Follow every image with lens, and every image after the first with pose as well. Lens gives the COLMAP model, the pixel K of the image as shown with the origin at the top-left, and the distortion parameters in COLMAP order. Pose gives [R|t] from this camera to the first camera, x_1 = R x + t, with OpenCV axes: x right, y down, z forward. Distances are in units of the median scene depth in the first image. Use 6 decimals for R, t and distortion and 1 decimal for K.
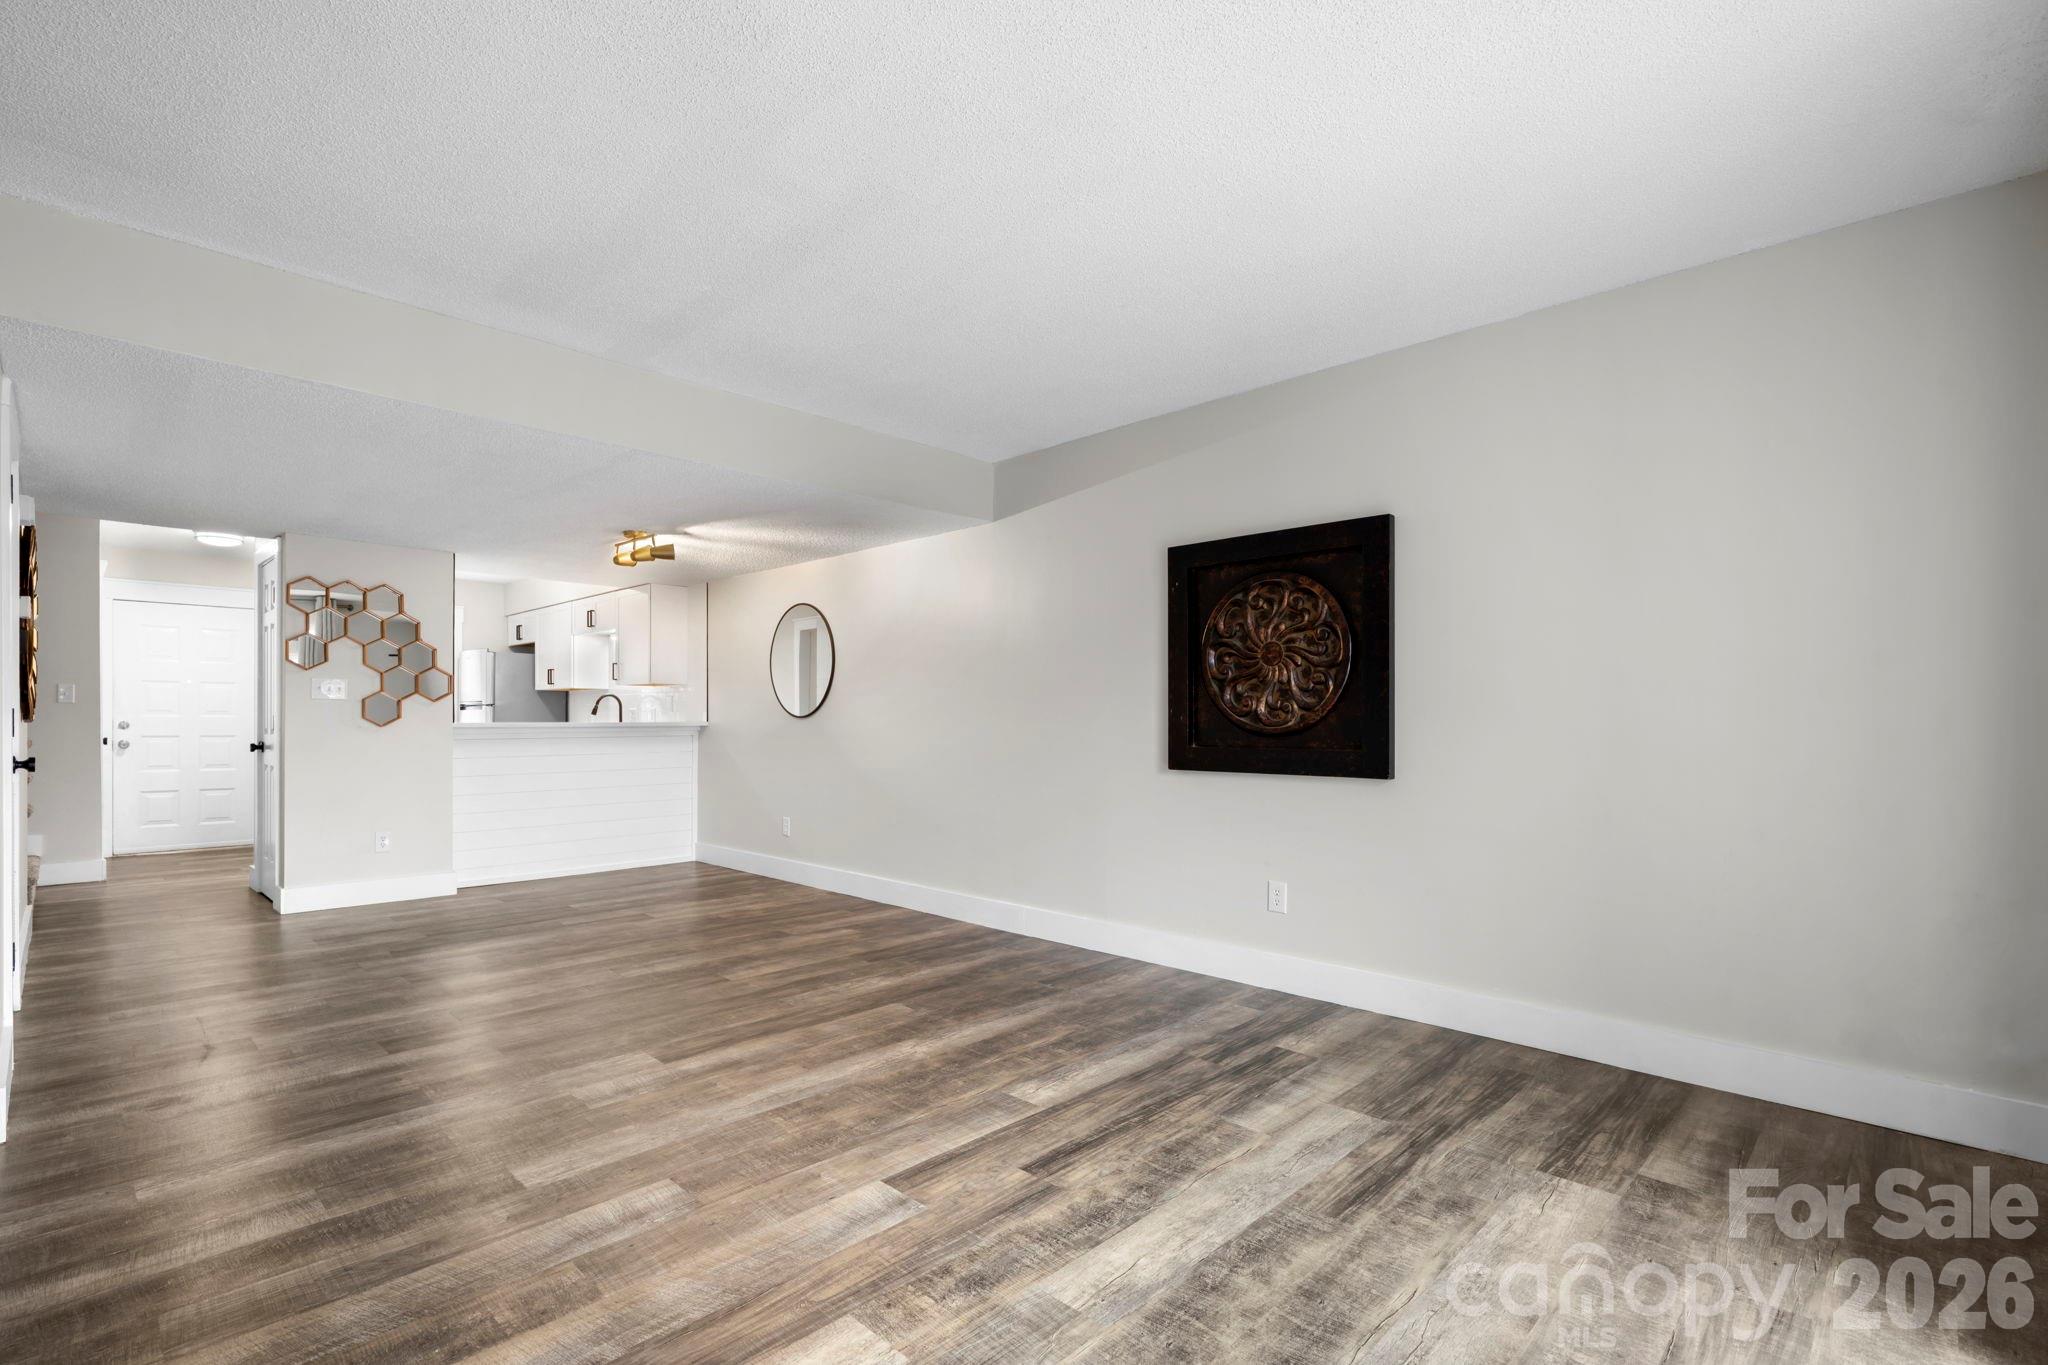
lens RADIAL K [[953.8, 0, 1018.6], [0, 953.8, 716.8], [0, 0, 1]] dist [-0.000162, 0.000111]
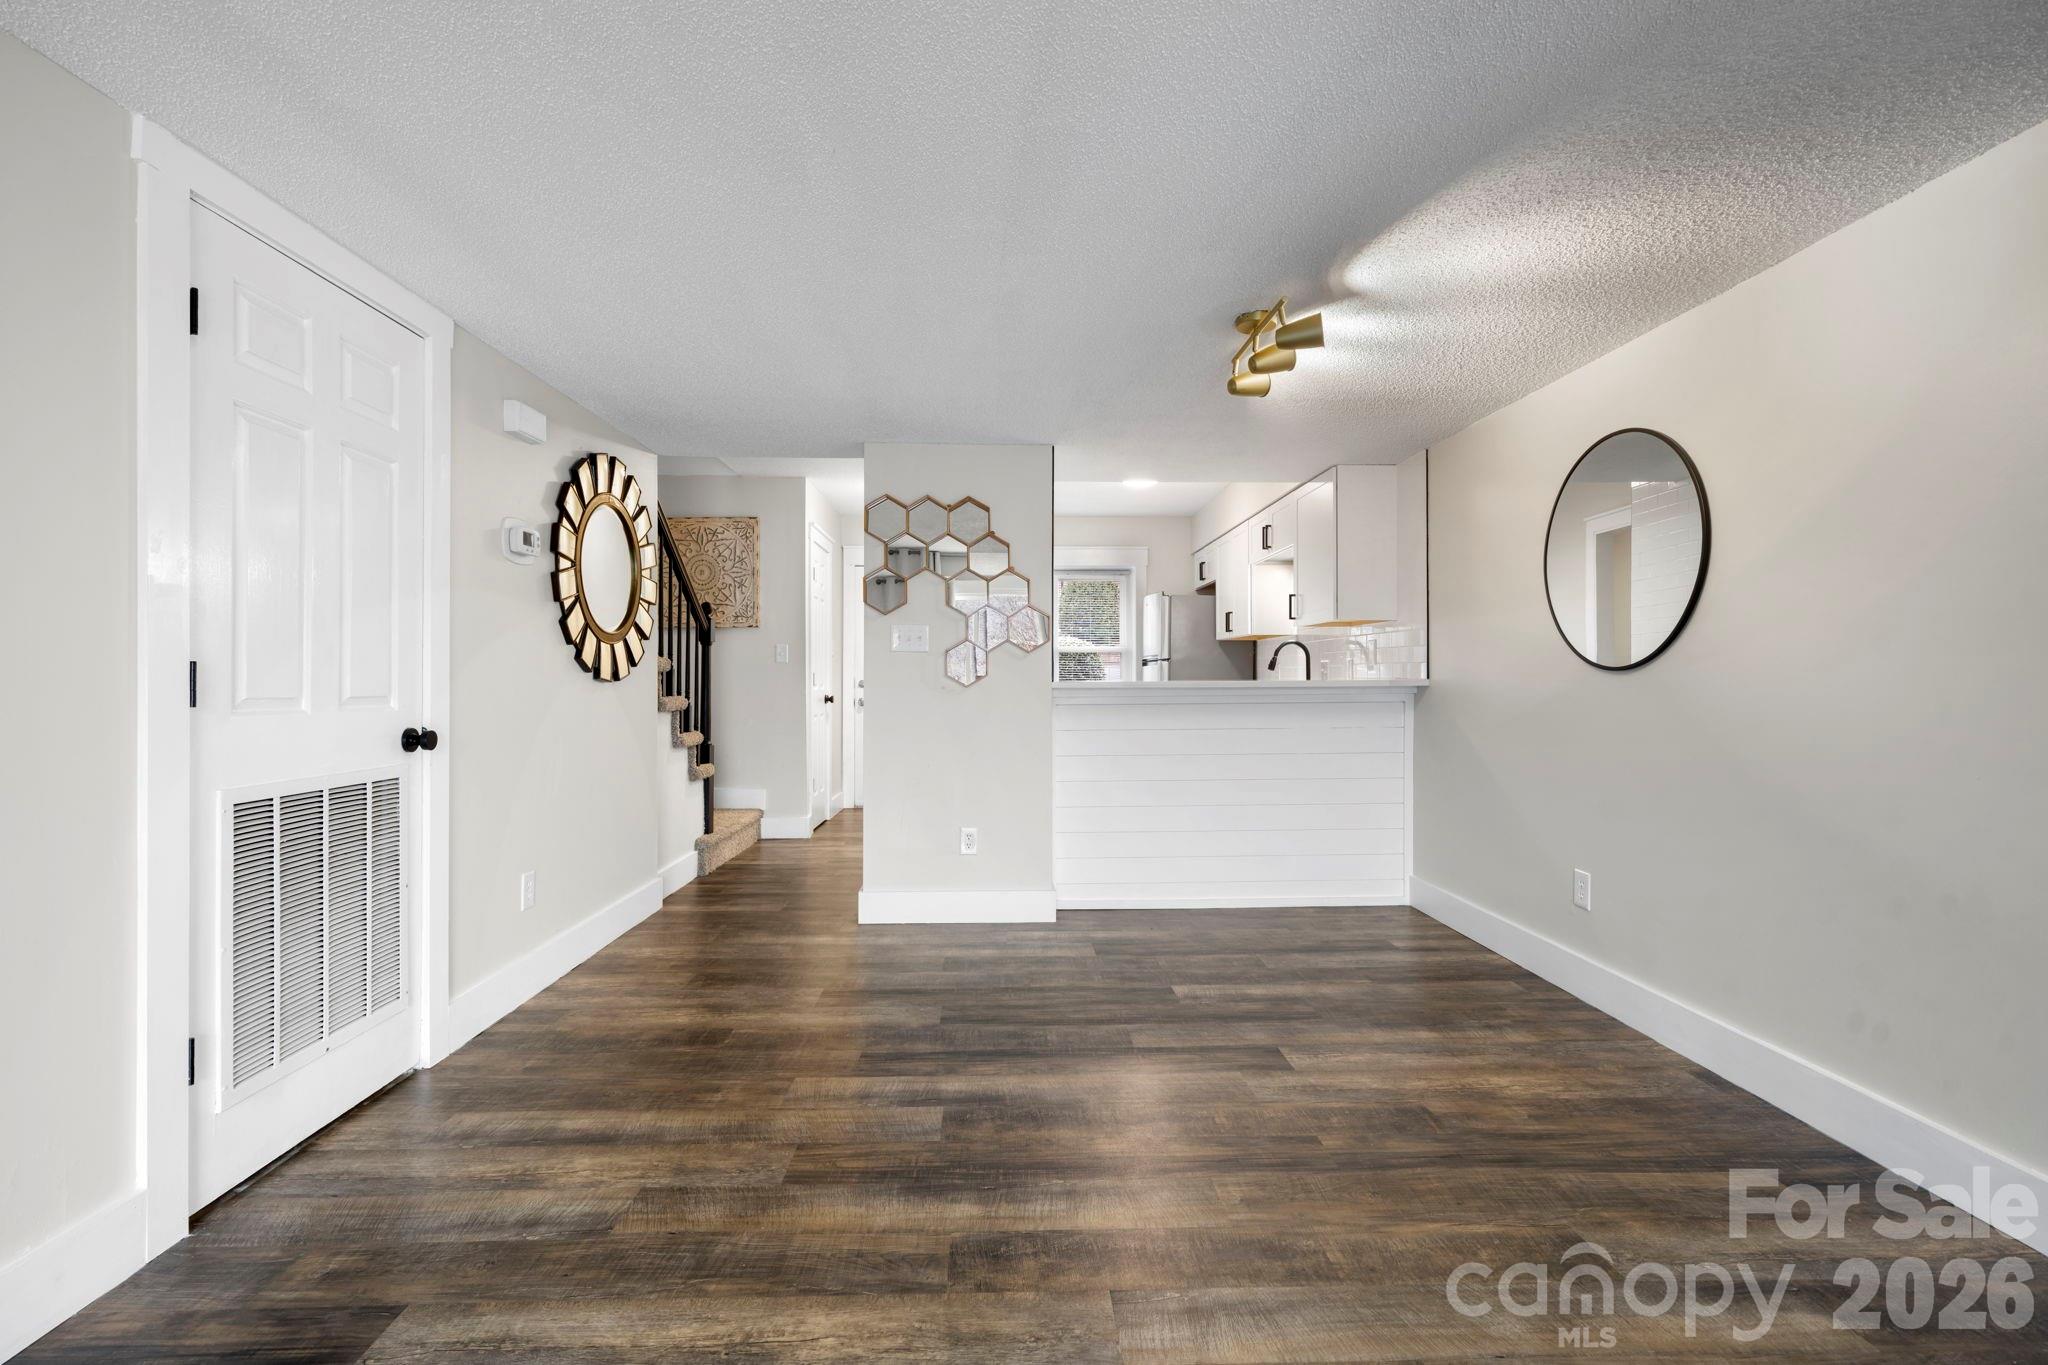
lens RADIAL K [[903.9, 0, 1024.0], [0, 903.9, 682.5], [0, 0, 1]] dist [0.000942, 0.000577]
pose [[0.714304, -0.000832, -0.699835, -0.104143], [0.007670, 0.999949, 0.006640, 0.001377], [0.699793, -0.010111, 0.714274, 0.395637]]
